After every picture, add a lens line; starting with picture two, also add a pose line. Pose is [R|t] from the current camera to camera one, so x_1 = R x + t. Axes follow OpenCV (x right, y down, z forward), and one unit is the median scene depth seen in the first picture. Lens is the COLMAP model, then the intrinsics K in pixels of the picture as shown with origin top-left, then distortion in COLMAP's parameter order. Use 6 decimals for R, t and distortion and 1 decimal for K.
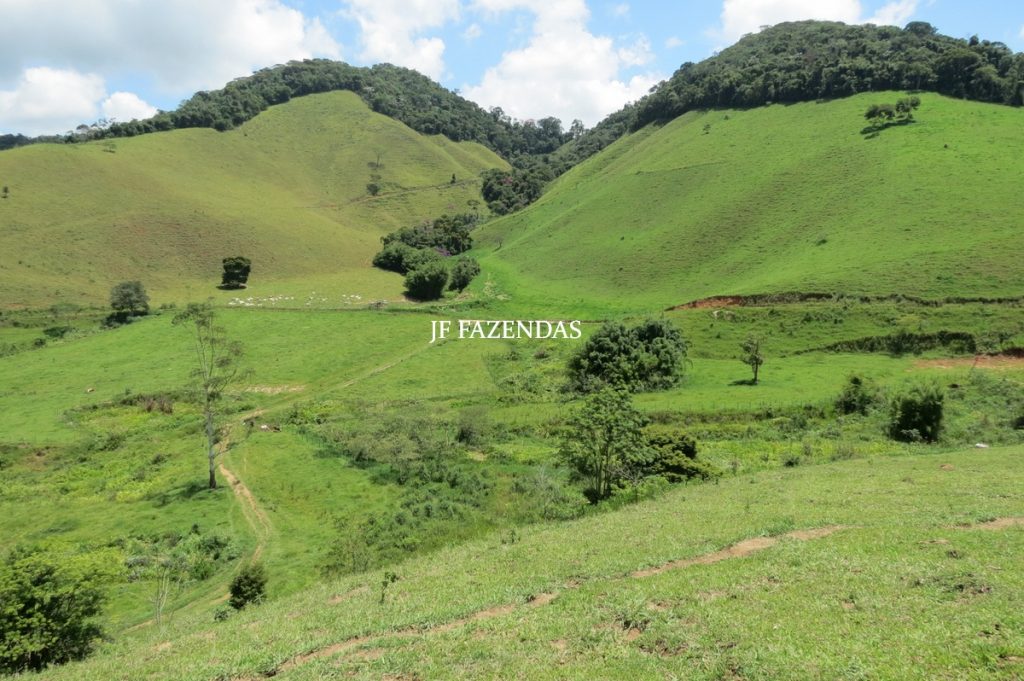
lens RADIAL K [[728.6, 0, 512.1], [0, 728.6, 337.6], [0, 0, 1]] dist [-0.024251, 0.009177]
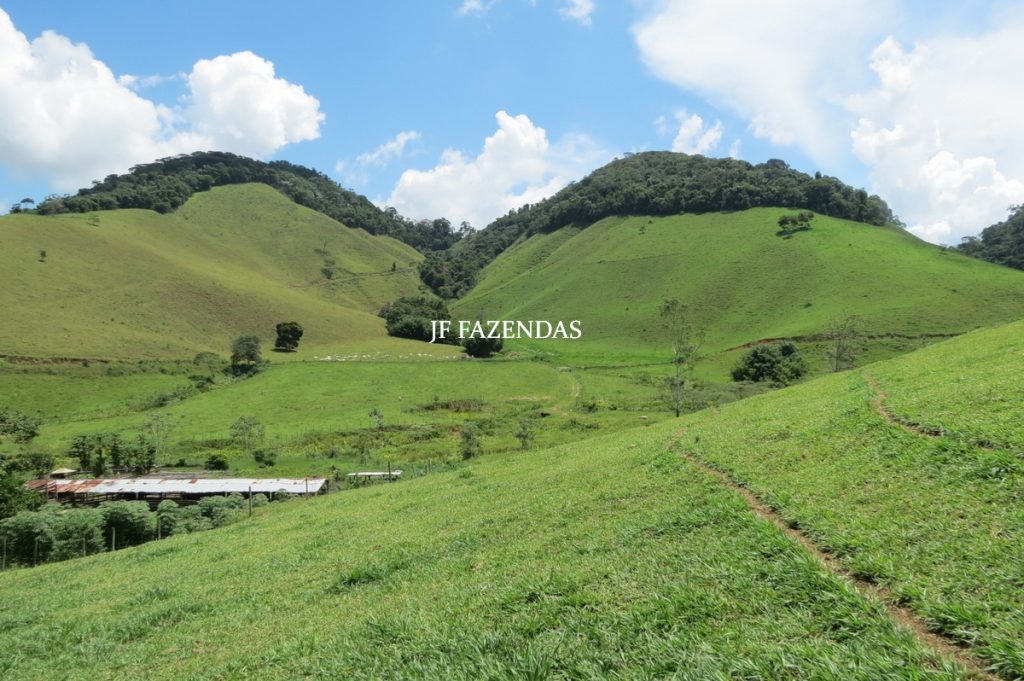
lens RADIAL K [[728.6, 0, 512.1], [0, 728.6, 337.6], [0, 0, 1]] dist [-0.024251, 0.009177]
pose [[0.958900, 0.003114, 0.283728, -0.374644], [0.037529, 0.989763, -0.137697, 0.073540], [-0.281252, 0.142685, 0.948967, -0.117206]]
